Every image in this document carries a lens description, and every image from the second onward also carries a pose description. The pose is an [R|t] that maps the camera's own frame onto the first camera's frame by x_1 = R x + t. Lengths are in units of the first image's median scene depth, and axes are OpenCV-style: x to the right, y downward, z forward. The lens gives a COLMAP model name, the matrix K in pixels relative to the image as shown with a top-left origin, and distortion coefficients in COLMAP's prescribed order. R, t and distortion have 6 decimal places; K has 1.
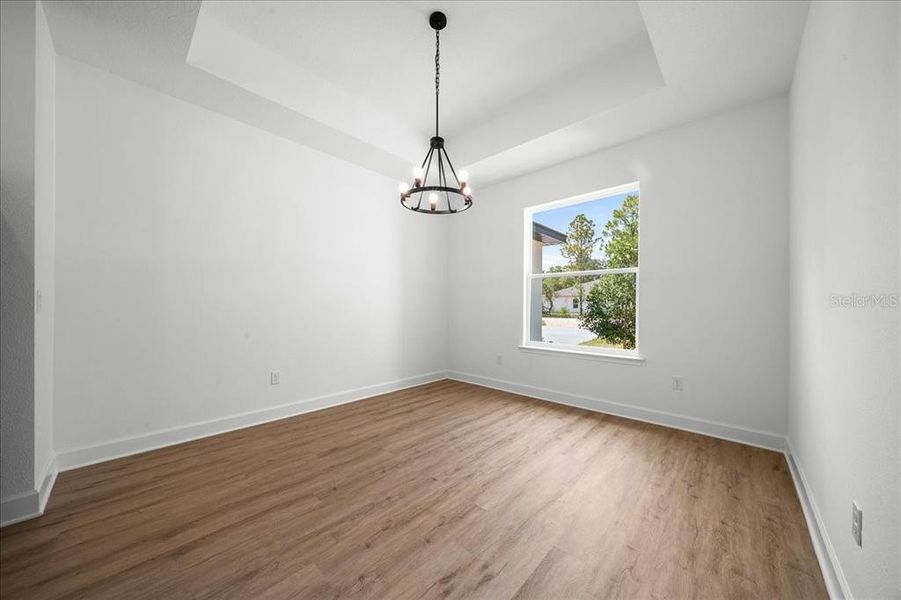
lens RADIAL K [[309.1, 0, 450.5], [0, 309.1, 300.0], [0, 0, 1]] dist [0.000051, -0.000035]
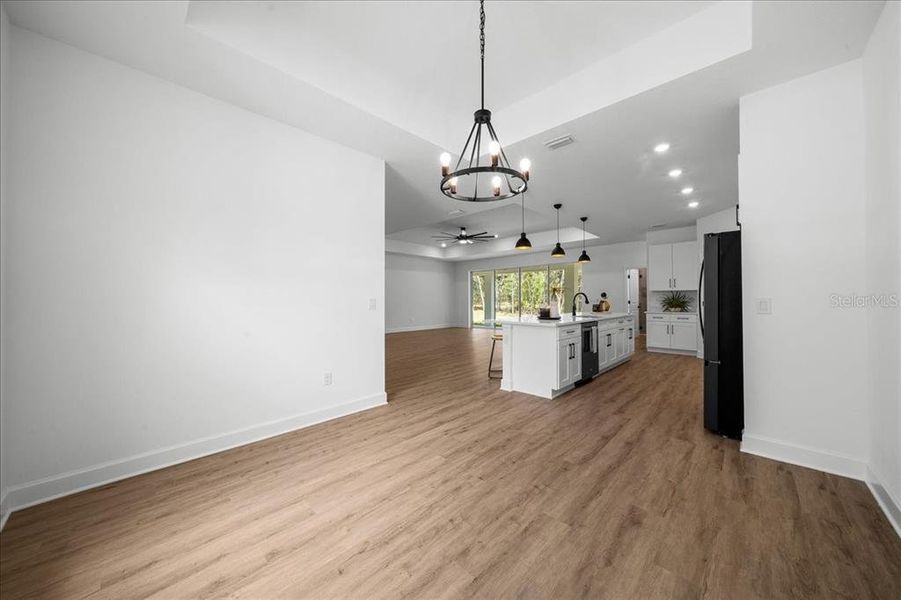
lens RADIAL K [[309.1, 0, 450.5], [0, 309.1, 300.0], [0, 0, 1]] dist [0.000051, -0.000035]
pose [[-0.999766, -0.003208, 0.021406, 0.026554], [-0.003534, 0.999878, -0.015212, 0.000168], [-0.021355, -0.015284, -0.999655, 1.890901]]
